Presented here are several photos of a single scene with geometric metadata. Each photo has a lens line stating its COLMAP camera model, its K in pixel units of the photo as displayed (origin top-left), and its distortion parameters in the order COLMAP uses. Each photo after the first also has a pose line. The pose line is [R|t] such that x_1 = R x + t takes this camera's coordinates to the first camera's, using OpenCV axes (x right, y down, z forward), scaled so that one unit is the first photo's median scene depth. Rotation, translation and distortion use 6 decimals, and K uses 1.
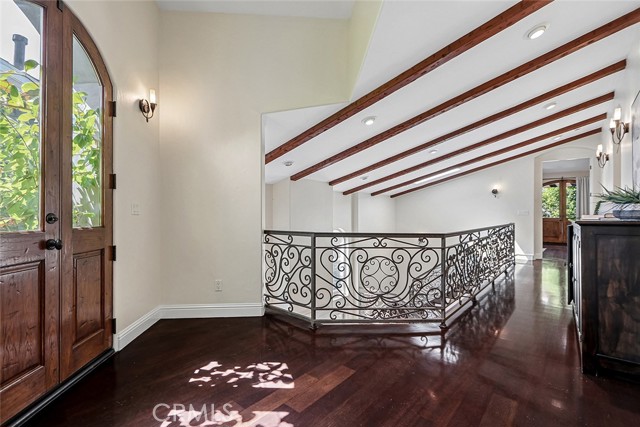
lens RADIAL K [[292.3, 0, 314.0], [0, 292.3, 212.3], [0, 0, 1]] dist [-0.001180, -0.000682]
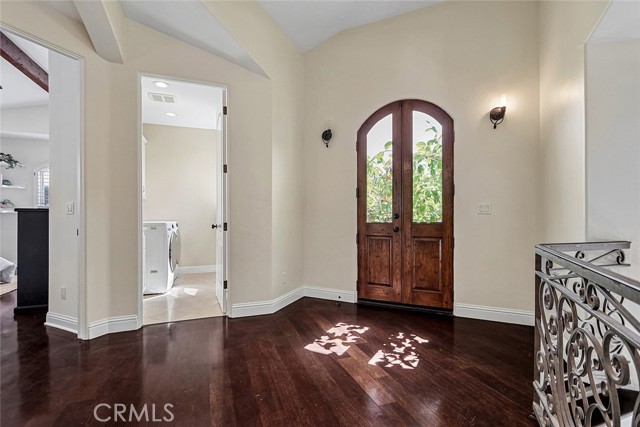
lens RADIAL K [[292.3, 0, 314.0], [0, 292.3, 212.3], [0, 0, 1]] dist [-0.001180, -0.000682]
pose [[-0.471867, -0.001657, -0.881668, 0.967587], [0.009254, 0.999934, -0.006832, 0.003735], [0.881621, -0.011383, -0.471821, 1.248470]]
